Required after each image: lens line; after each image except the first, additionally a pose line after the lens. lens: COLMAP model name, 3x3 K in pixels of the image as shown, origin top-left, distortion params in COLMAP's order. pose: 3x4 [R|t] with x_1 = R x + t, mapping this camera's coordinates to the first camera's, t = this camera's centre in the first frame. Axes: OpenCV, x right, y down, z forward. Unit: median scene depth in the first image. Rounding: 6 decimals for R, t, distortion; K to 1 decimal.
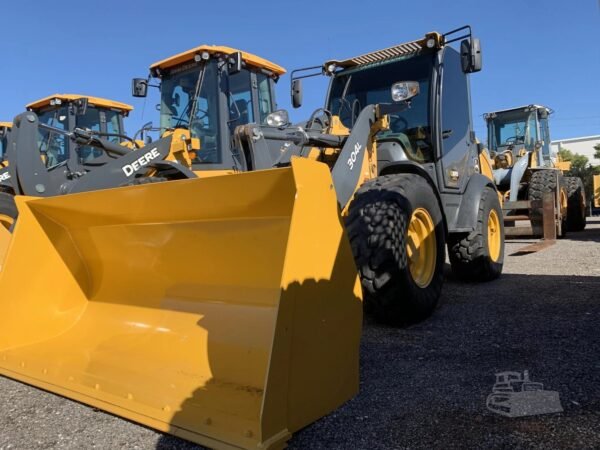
lens RADIAL K [[462.1, 0, 301.7], [0, 462.1, 216.0], [0, 0, 1]] dist [0.028755, -0.006817]
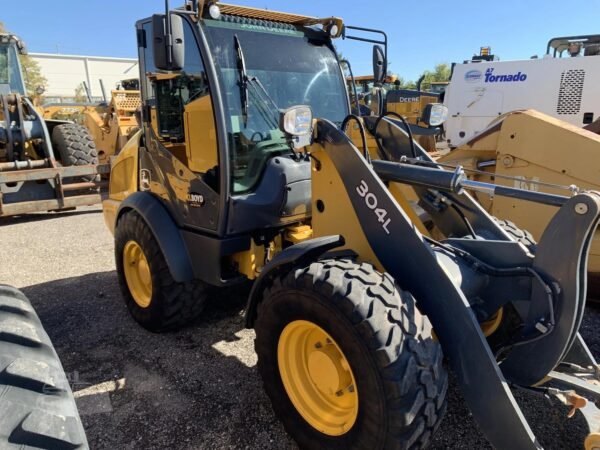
lens RADIAL K [[462.1, 0, 301.7], [0, 462.1, 216.0], [0, 0, 1]] dist [0.028755, -0.006817]
pose [[0.236775, -0.171448, 0.956318, -0.578582], [0.003695, 0.984459, 0.175578, -0.195141], [-0.971558, -0.038039, 0.233728, 0.858755]]
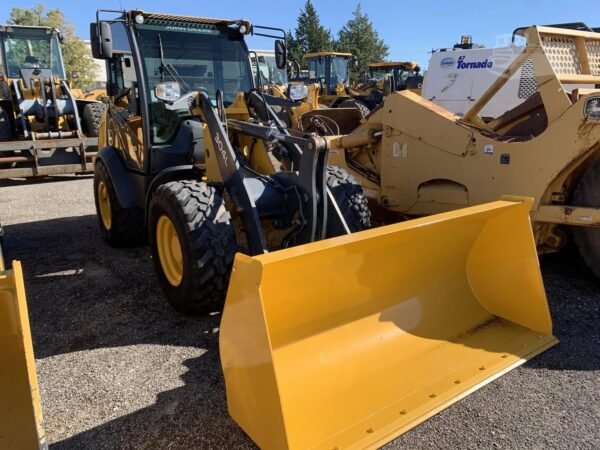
lens RADIAL K [[462.1, 0, 301.7], [0, 462.1, 216.0], [0, 0, 1]] dist [0.028755, -0.006817]
pose [[0.342429, -0.186292, 0.920890, -0.785999], [-0.010516, 0.979324, 0.202024, -0.161450], [-0.939485, -0.078863, 0.333390, 0.465951]]
